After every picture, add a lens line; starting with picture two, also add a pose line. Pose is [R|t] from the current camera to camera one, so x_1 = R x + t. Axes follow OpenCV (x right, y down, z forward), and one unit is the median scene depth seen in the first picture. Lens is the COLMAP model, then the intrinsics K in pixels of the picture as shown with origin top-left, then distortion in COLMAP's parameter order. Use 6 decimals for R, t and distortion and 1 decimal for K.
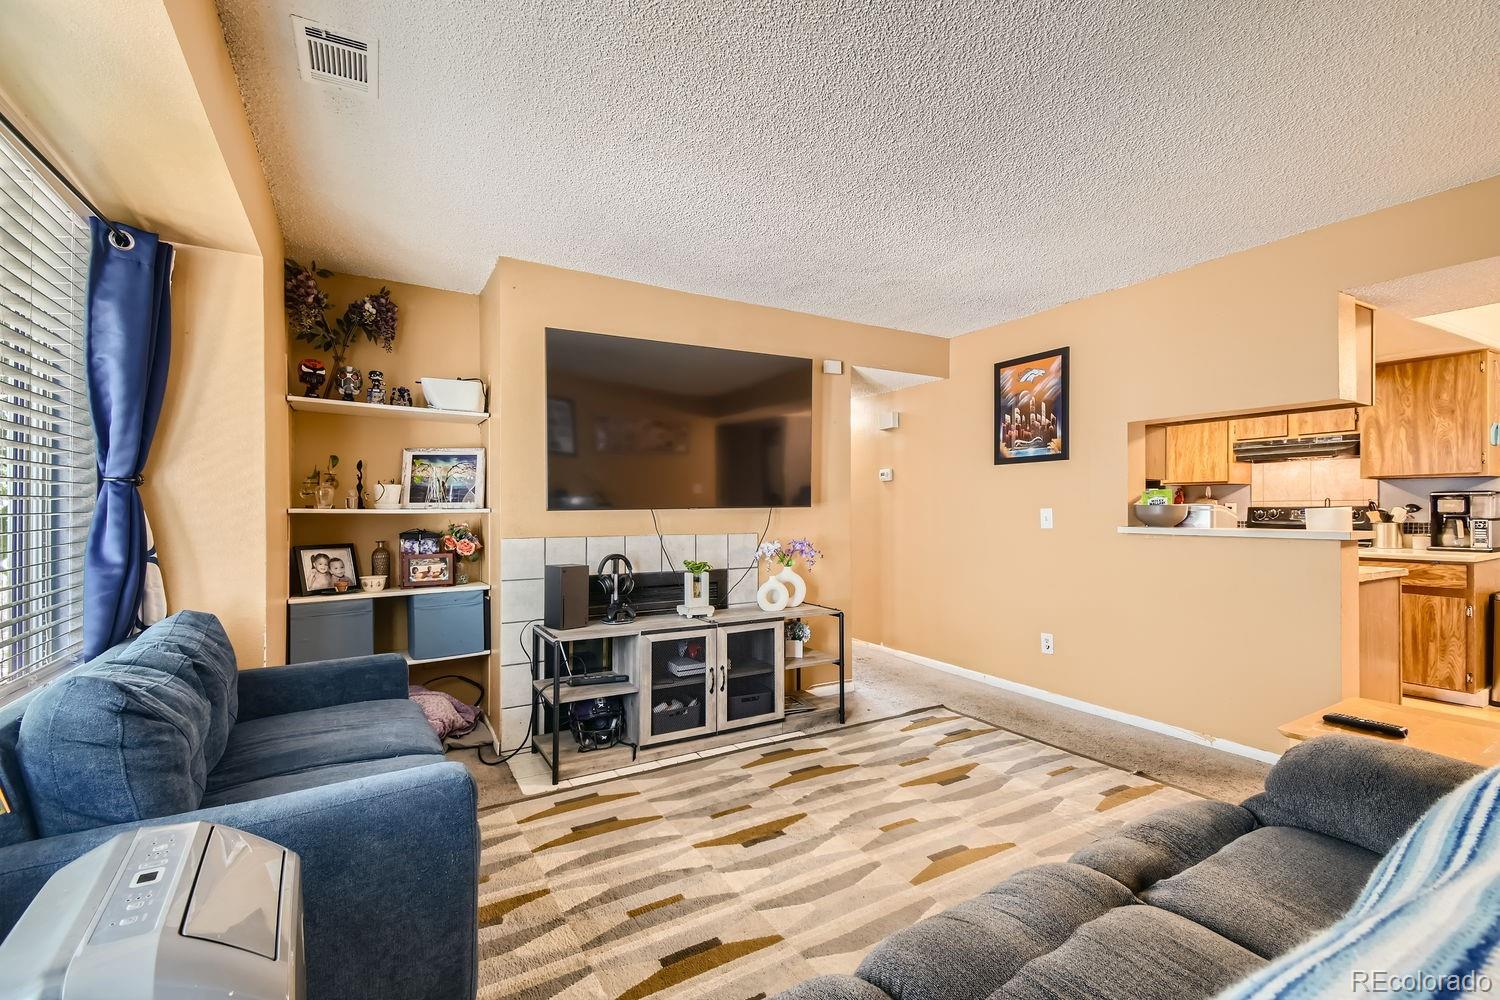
lens RADIAL K [[661.8, 0, 756.6], [0, 661.8, 505.8], [0, 0, 1]] dist [0.018883, -0.000570]
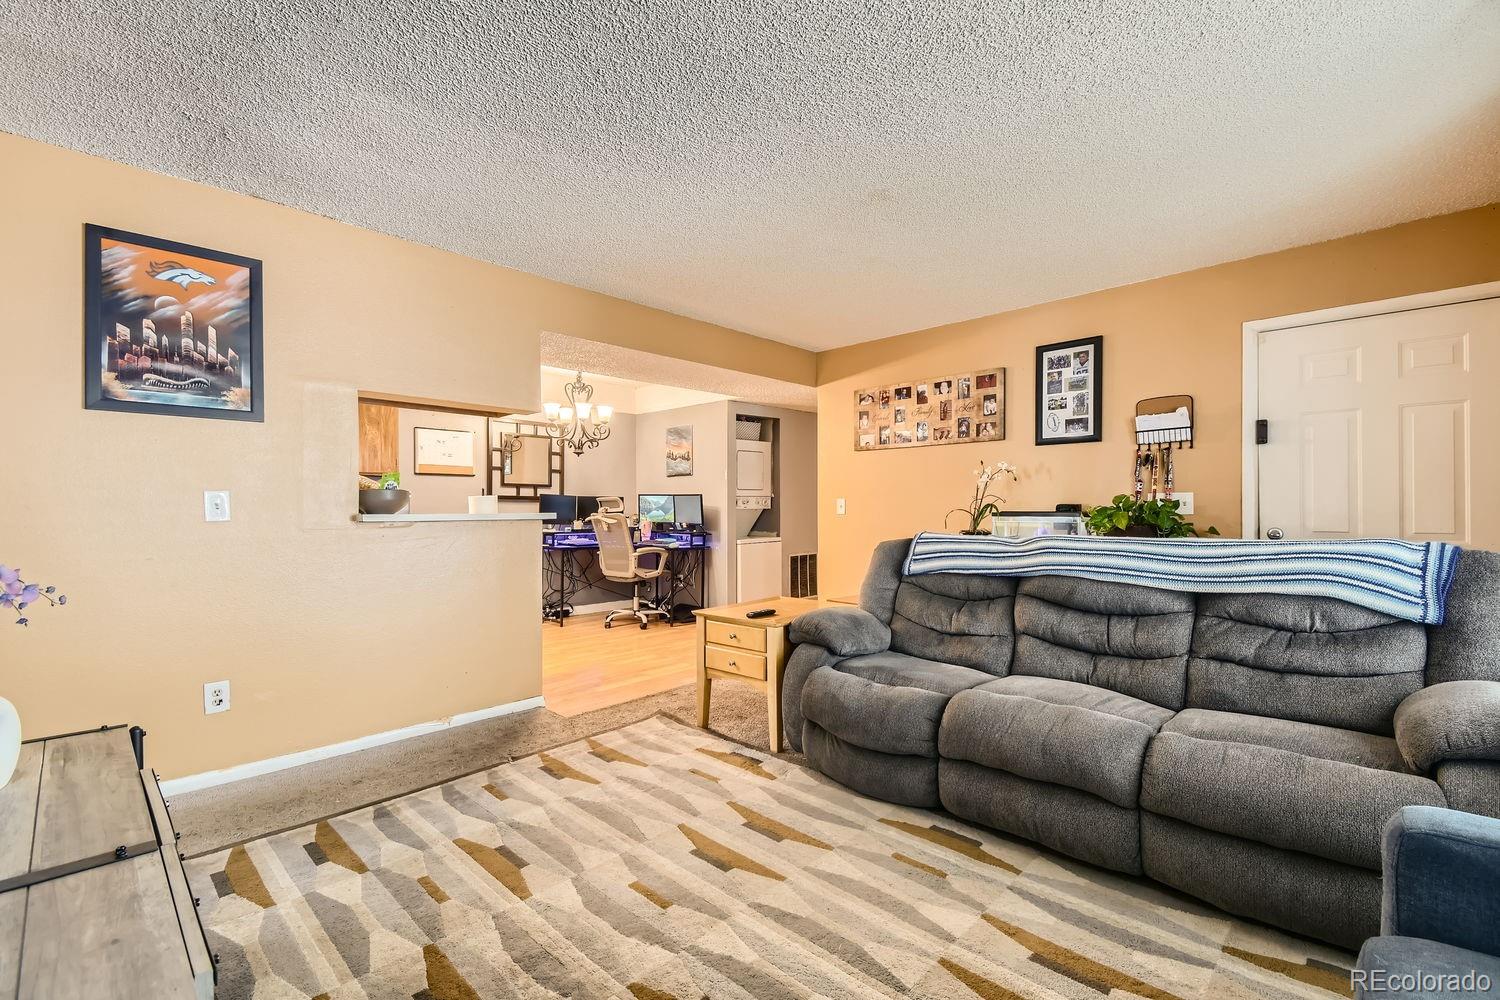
lens RADIAL K [[661.8, 0, 748.6], [0, 661.8, 501.9], [0, 0, 1]] dist [0.018883, -0.000570]
pose [[-0.272001, 0.014549, 0.962187, -0.374233], [0.005127, 0.999893, -0.013670, 0.029856], [-0.962283, 0.001214, -0.272046, 0.742902]]
